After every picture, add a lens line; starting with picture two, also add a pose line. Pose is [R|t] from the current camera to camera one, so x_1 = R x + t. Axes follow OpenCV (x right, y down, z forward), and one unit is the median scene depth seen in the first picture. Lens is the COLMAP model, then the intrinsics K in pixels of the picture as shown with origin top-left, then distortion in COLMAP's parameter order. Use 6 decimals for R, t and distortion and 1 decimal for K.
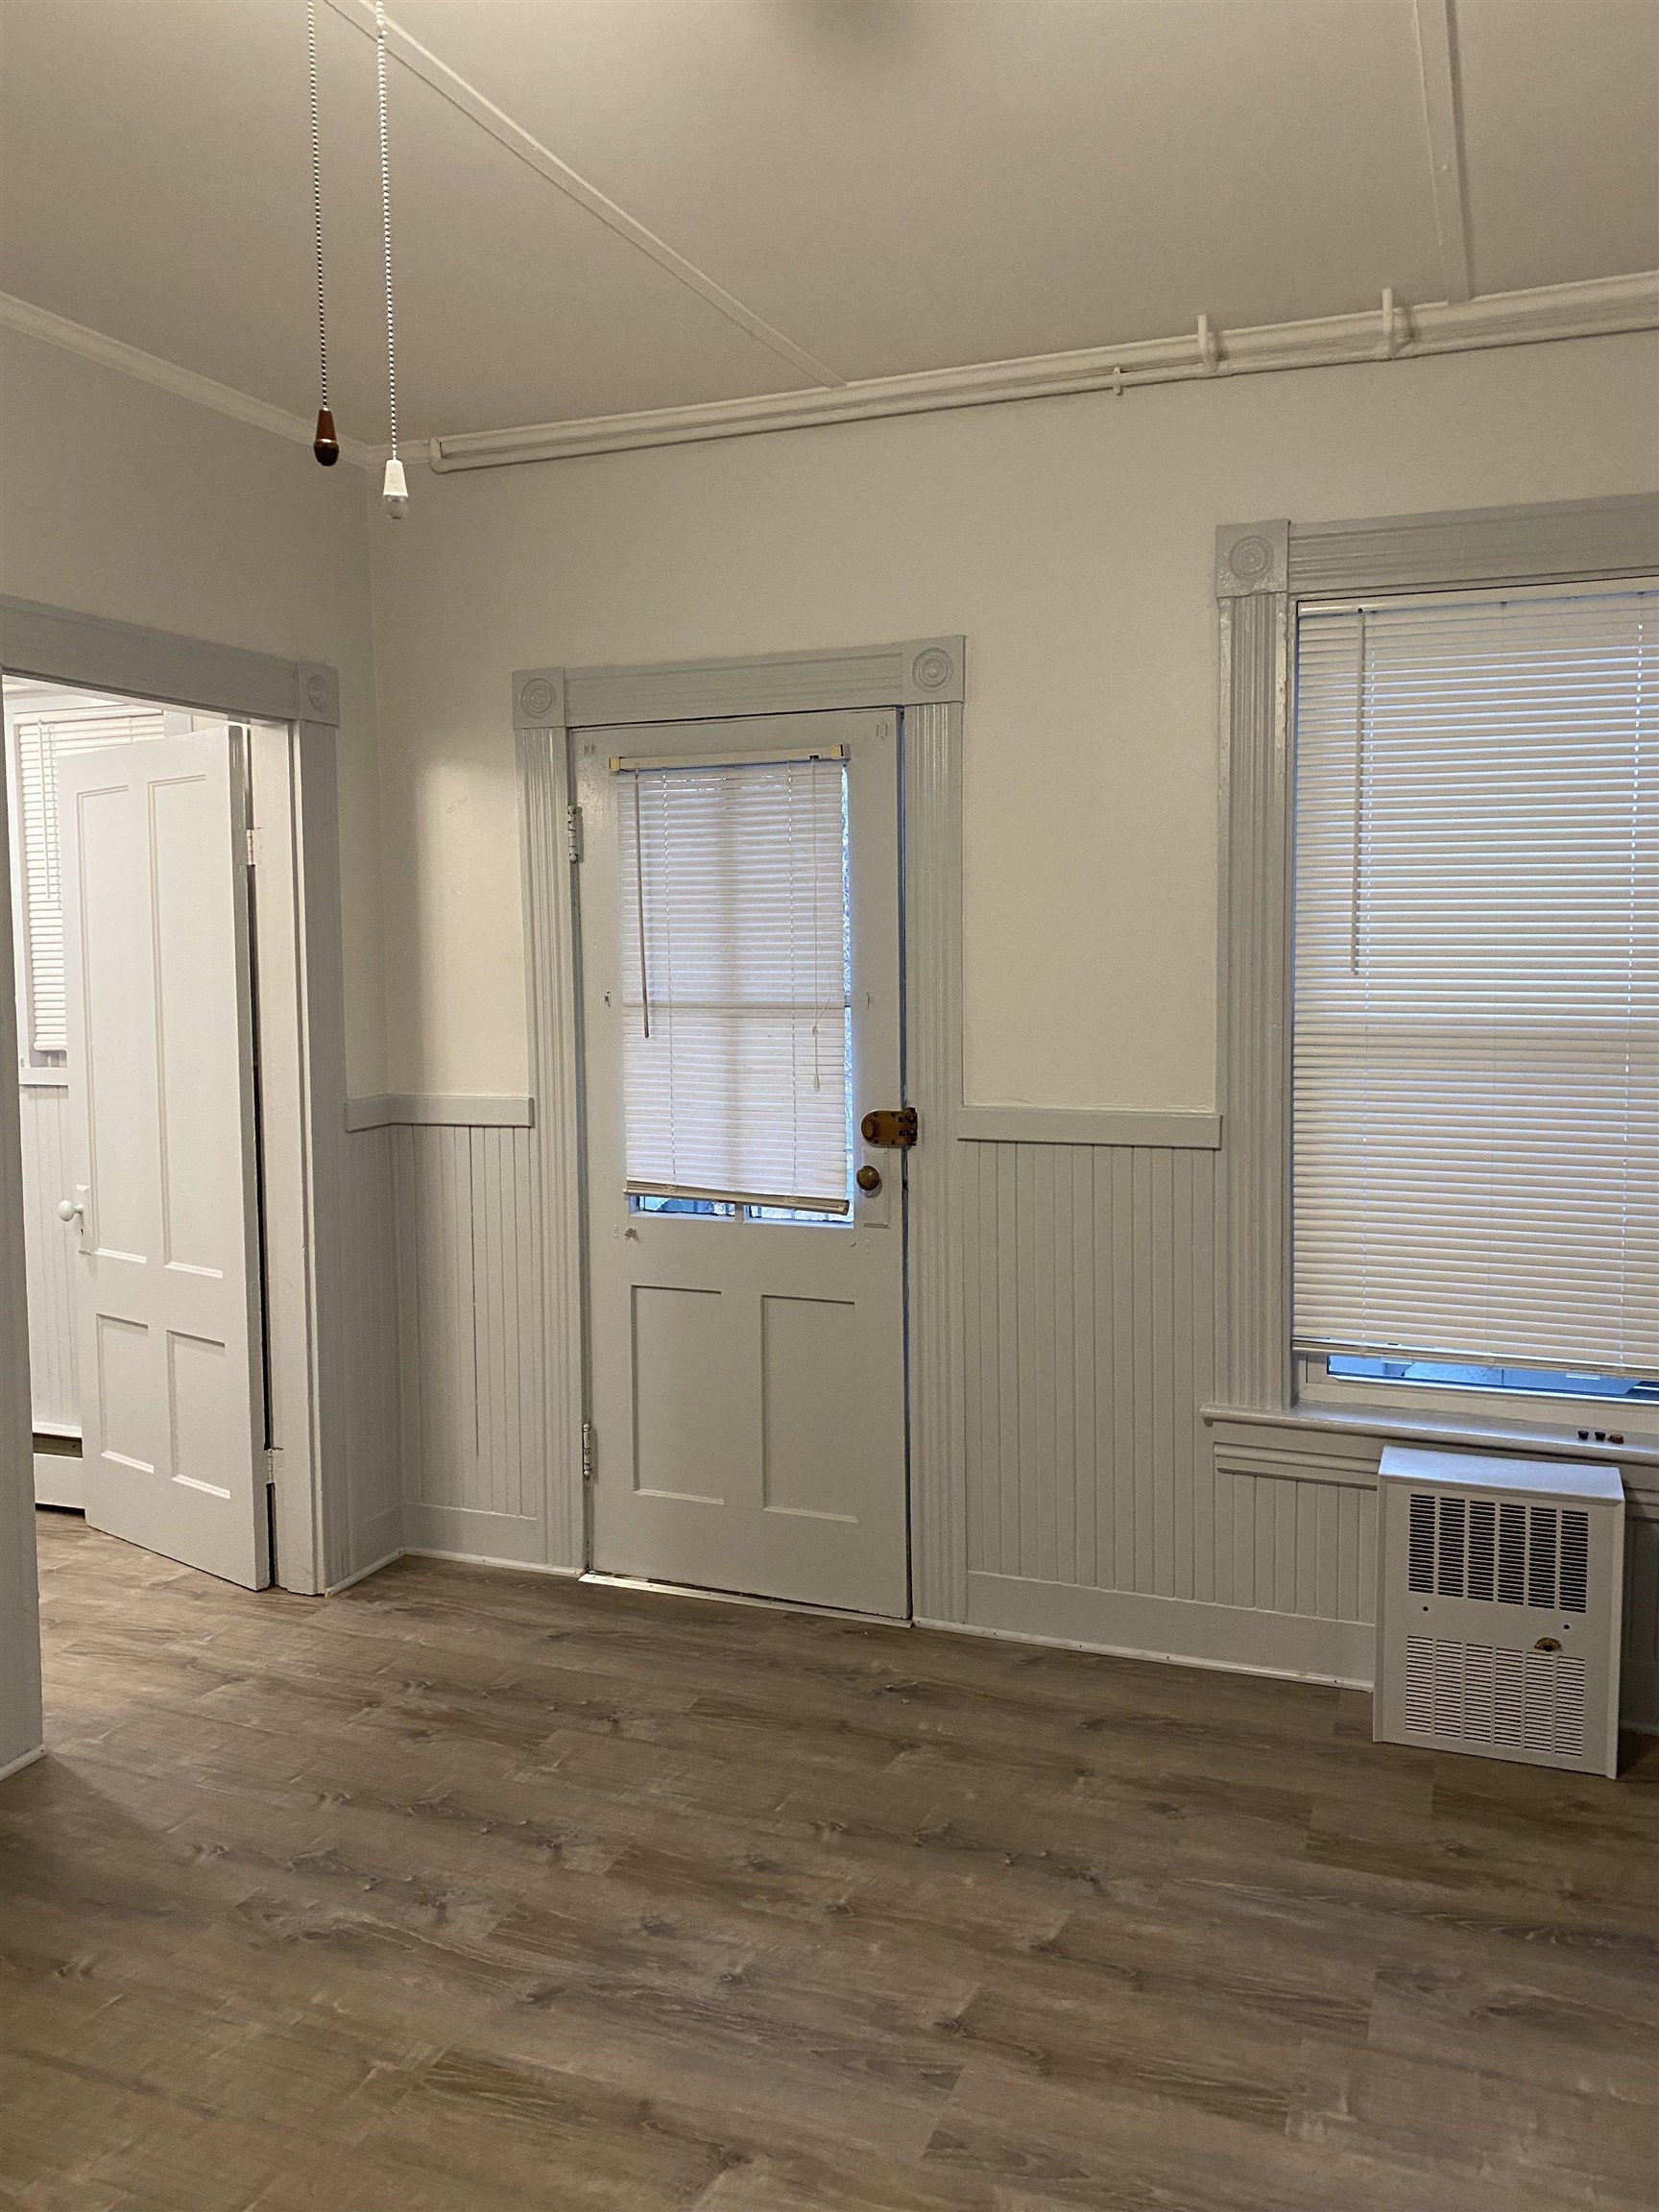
lens RADIAL K [[1688.8, 0, 843.9], [0, 1688.8, 1089.9], [0, 0, 1]] dist [0.055139, -0.065622]
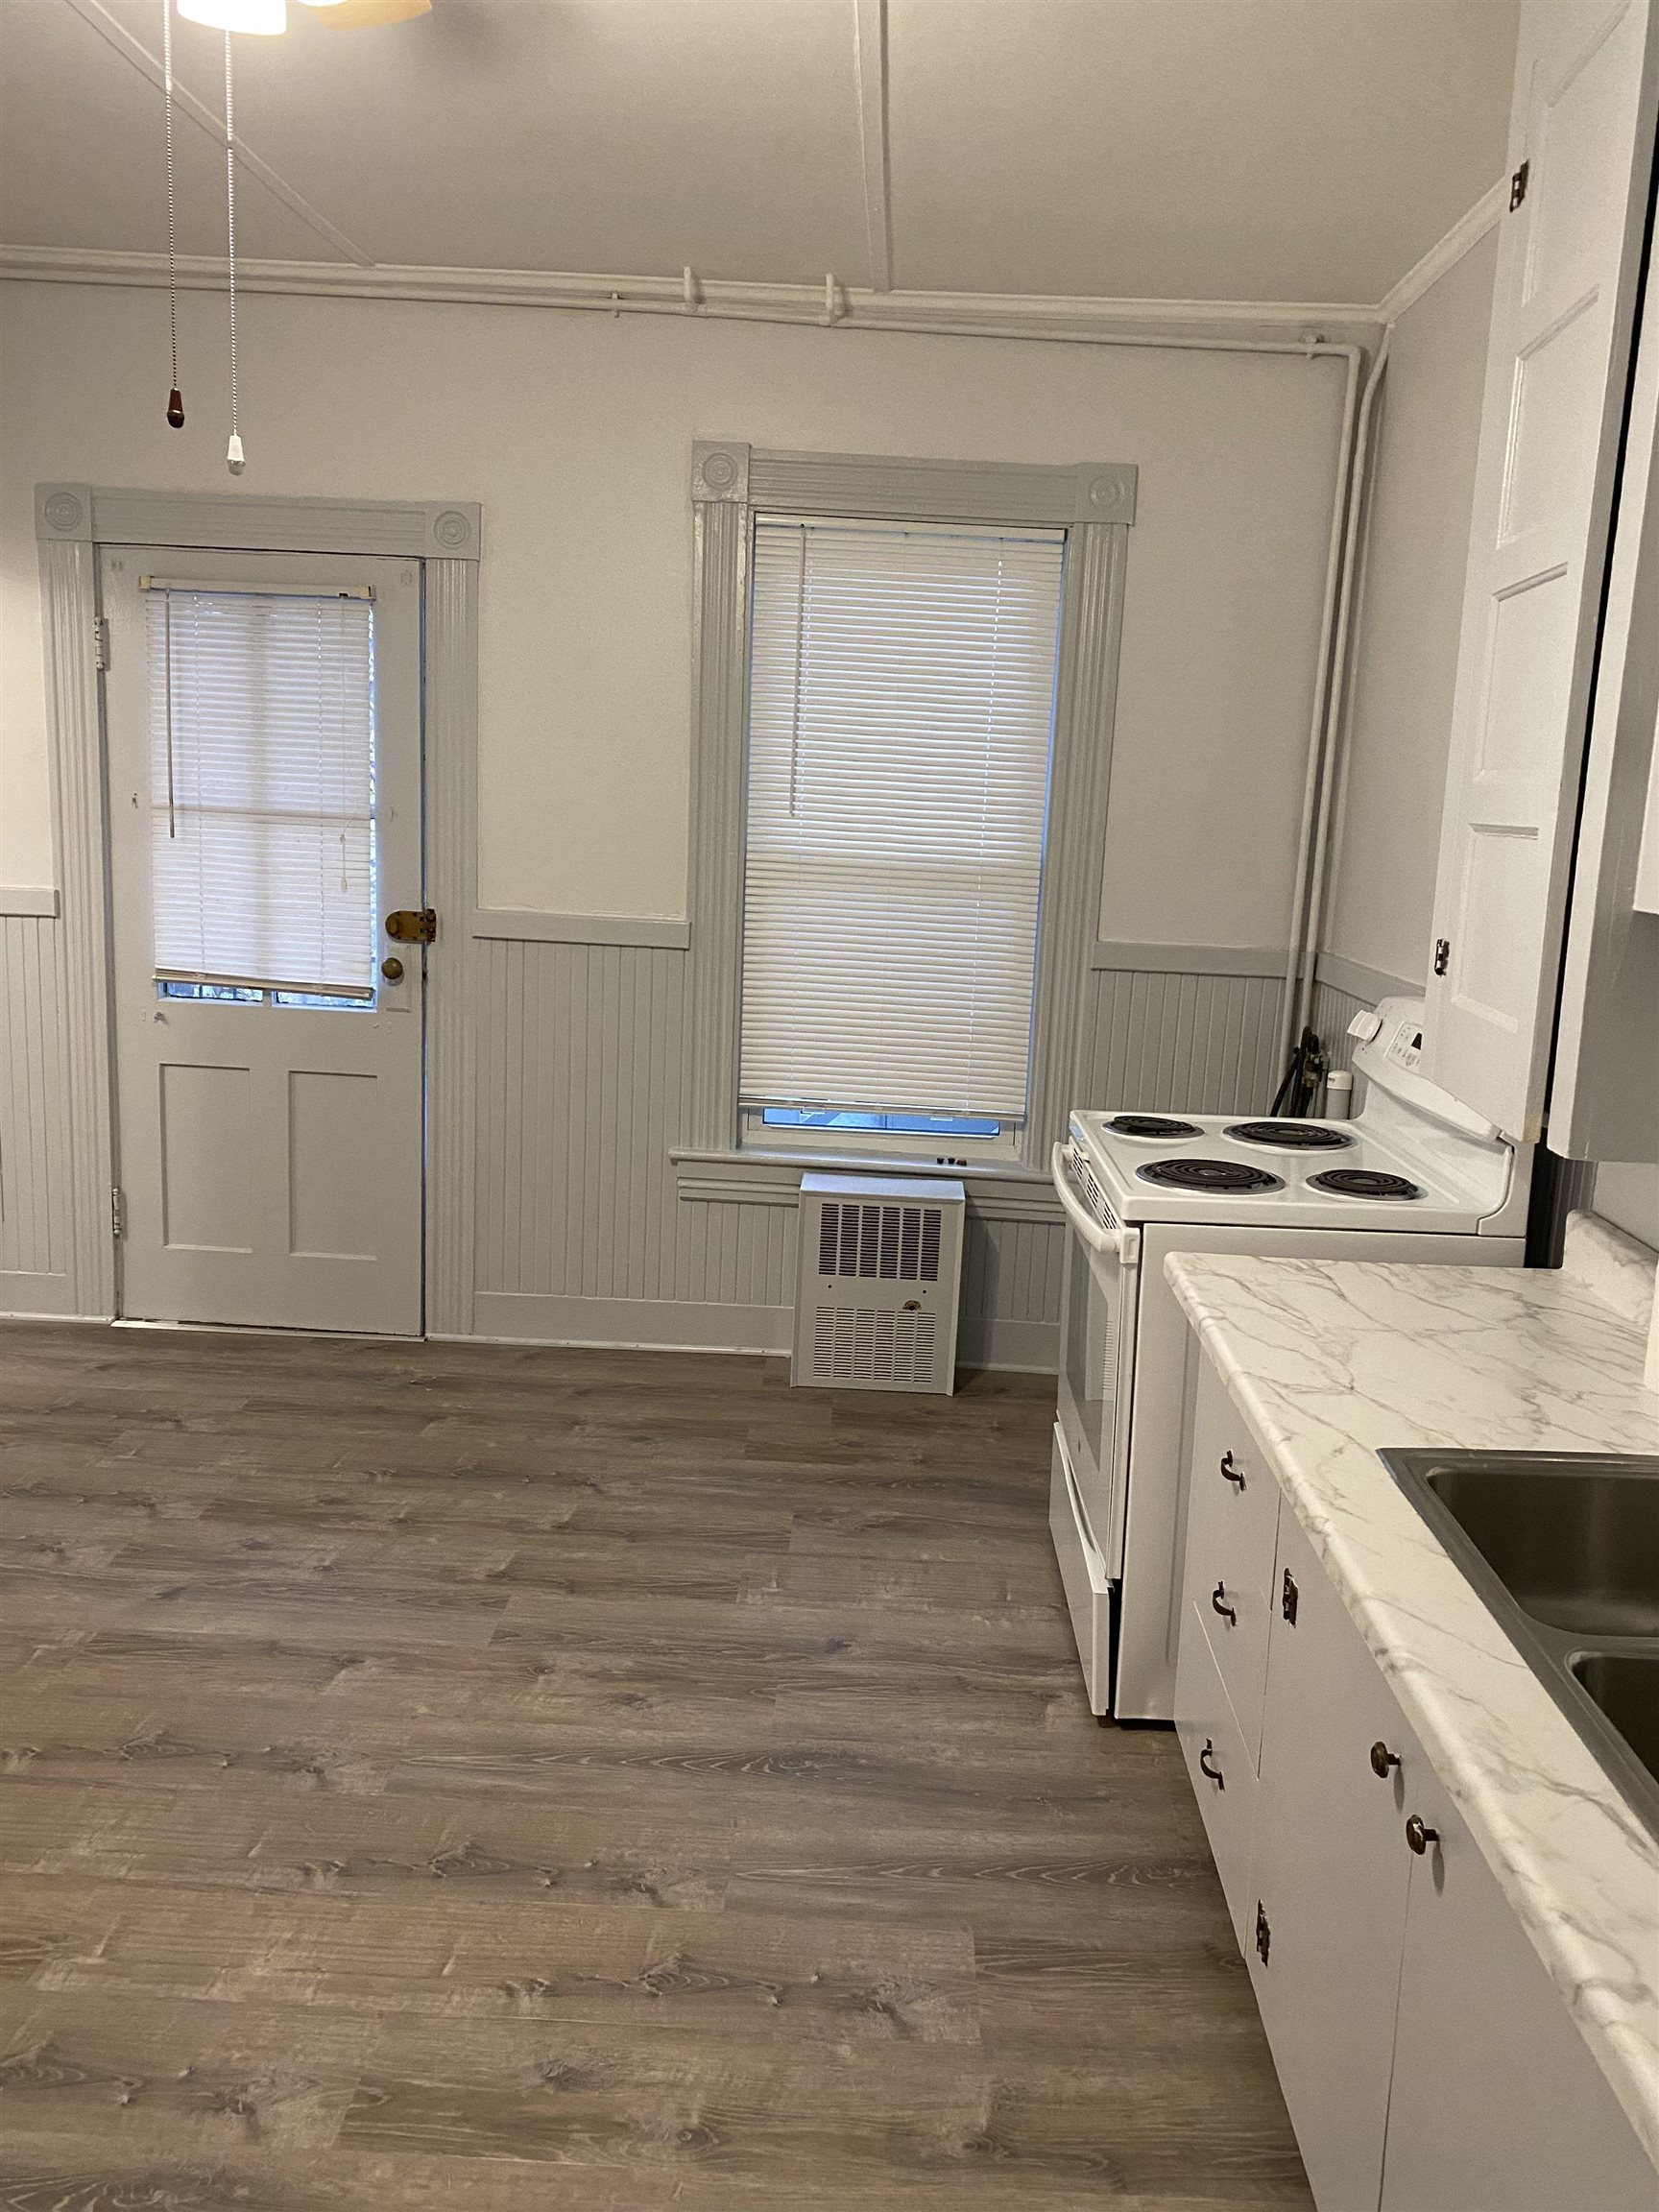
lens RADIAL K [[1688.8, 0, 843.9], [0, 1688.8, 1089.9], [0, 0, 1]] dist [0.055139, -0.065622]
pose [[0.941035, -0.004895, 0.338275, -0.098945], [-0.028759, 0.995119, 0.094402, 0.018016], [-0.337086, -0.098563, 0.936300, -0.240907]]
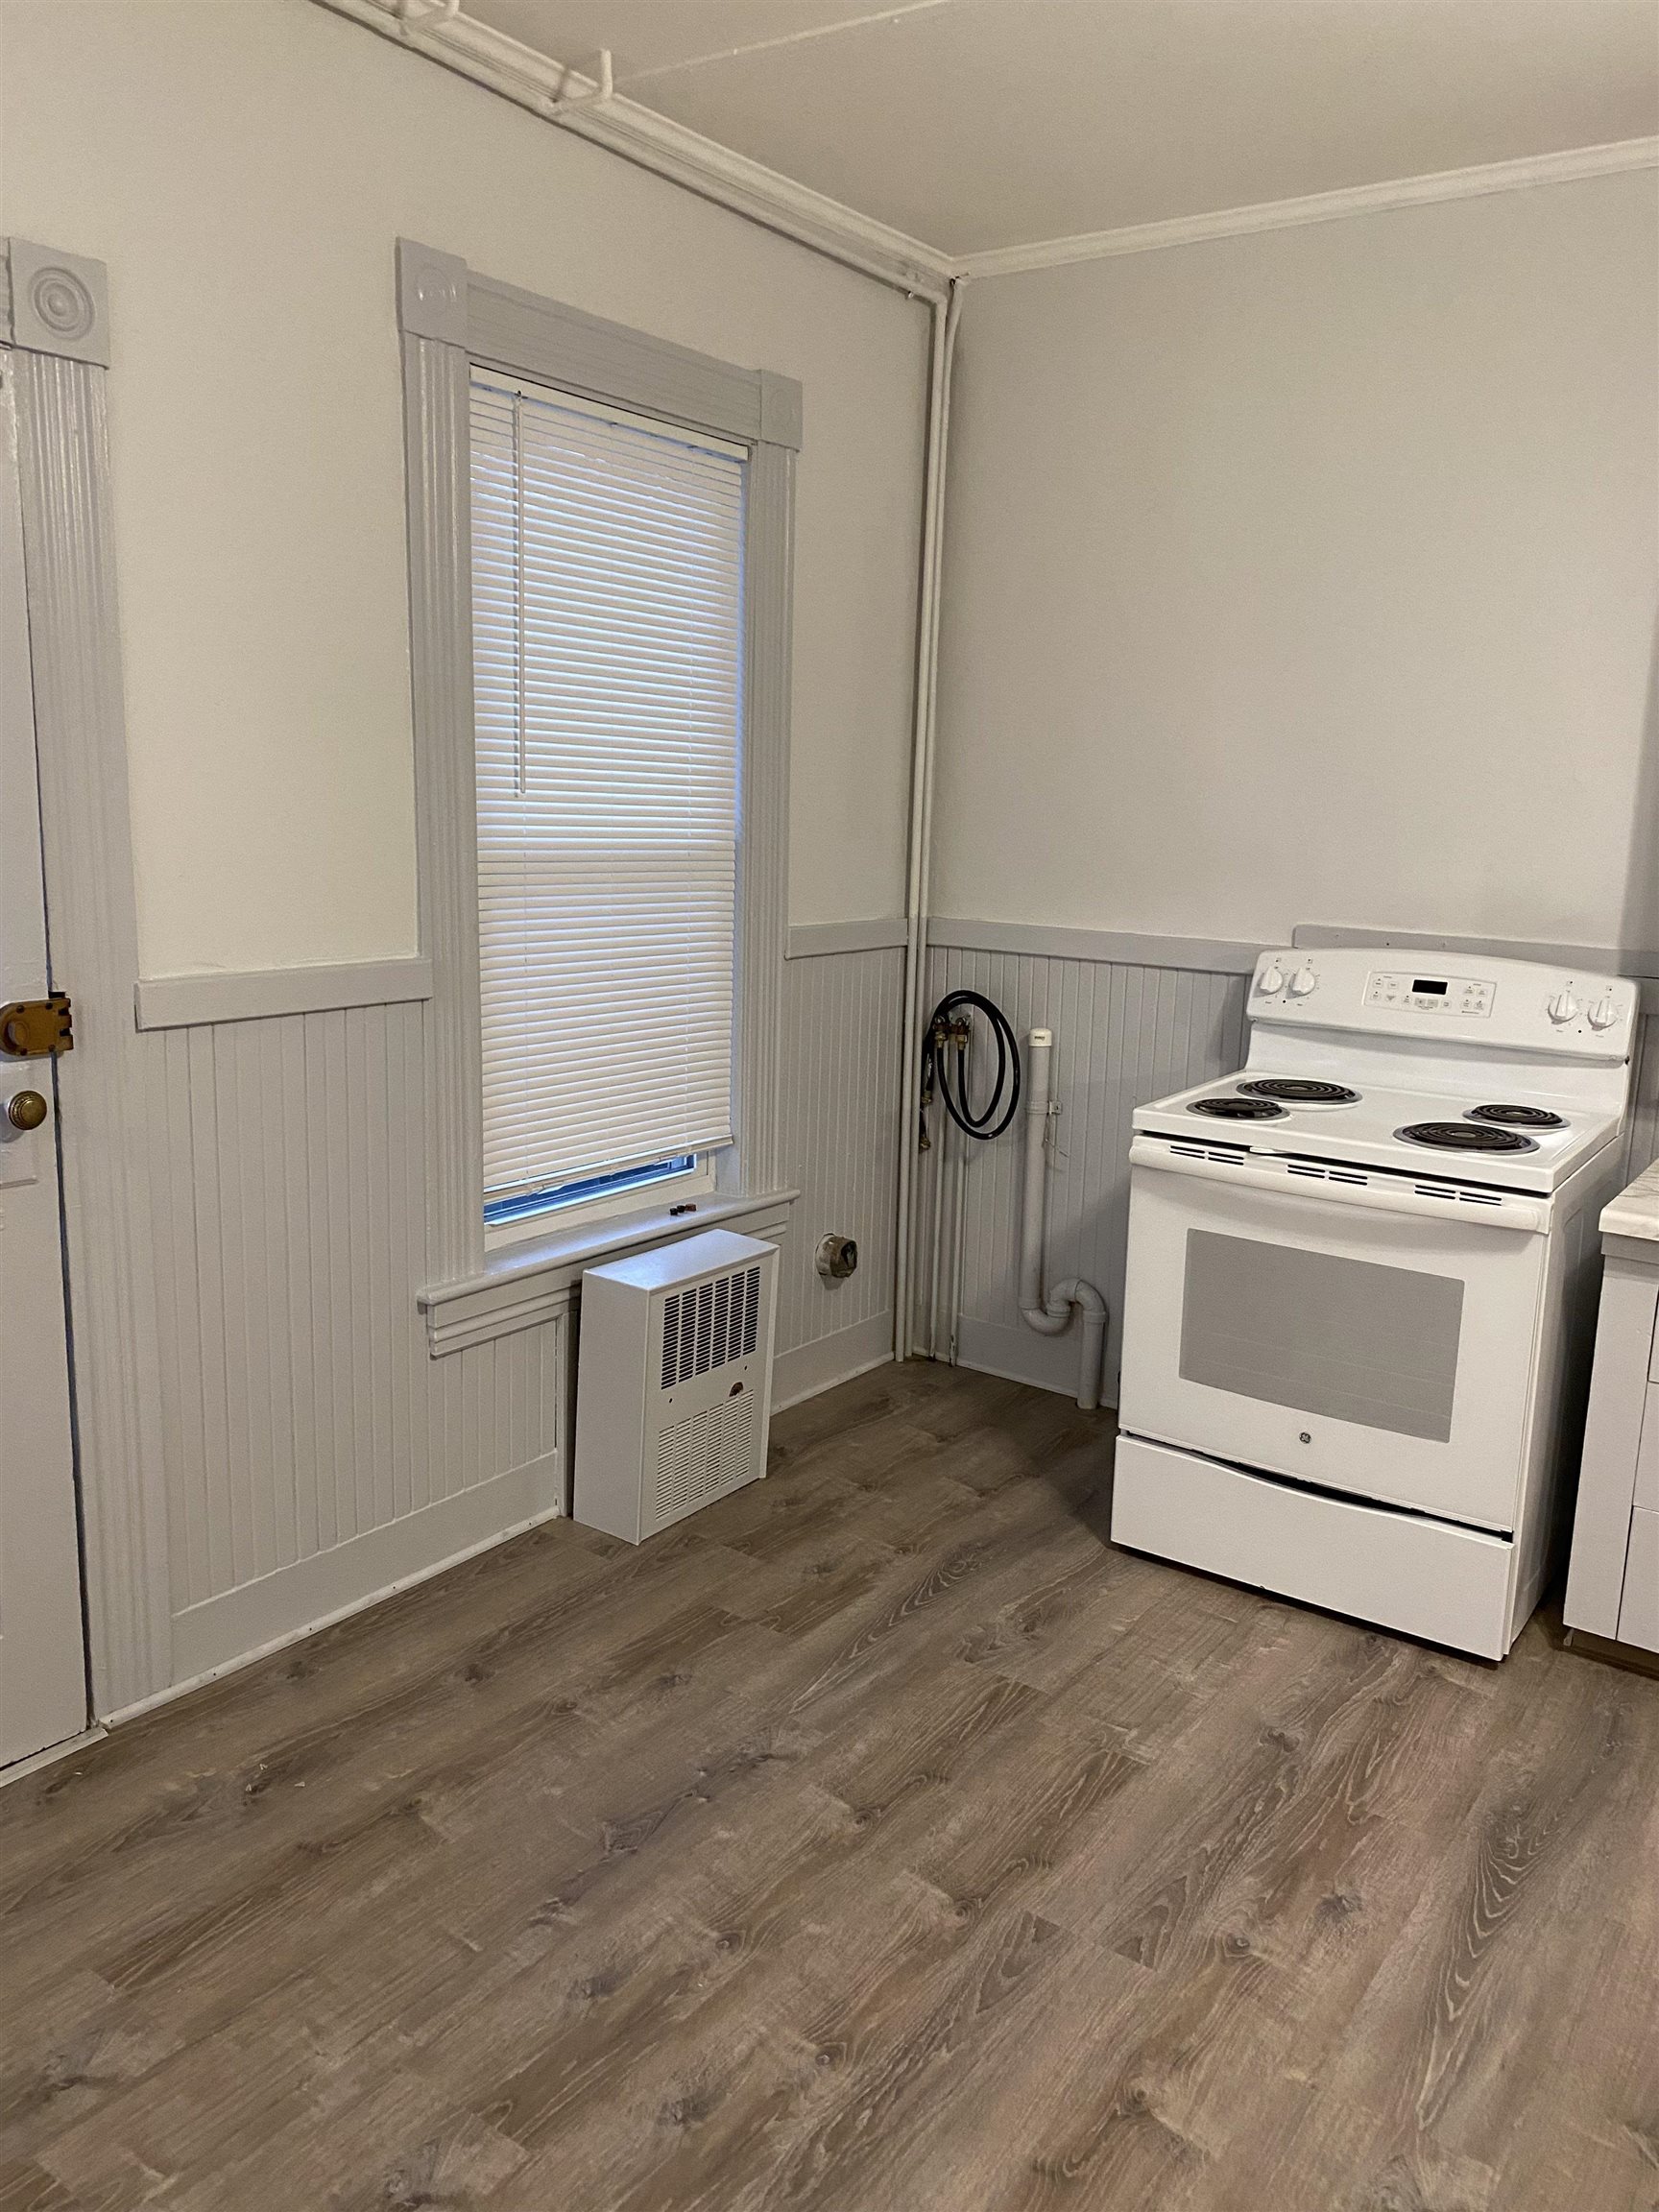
lens RADIAL K [[1687.2, 0, 829.5], [0, 1687.2, 1106.0], [0, 0, 1]] dist [0.002465, 0.003584]
pose [[0.233436, -0.168286, 0.957699, -0.582744], [0.044477, 0.985727, 0.162370, -0.043030], [-0.971354, 0.004692, 0.237589, 0.616258]]
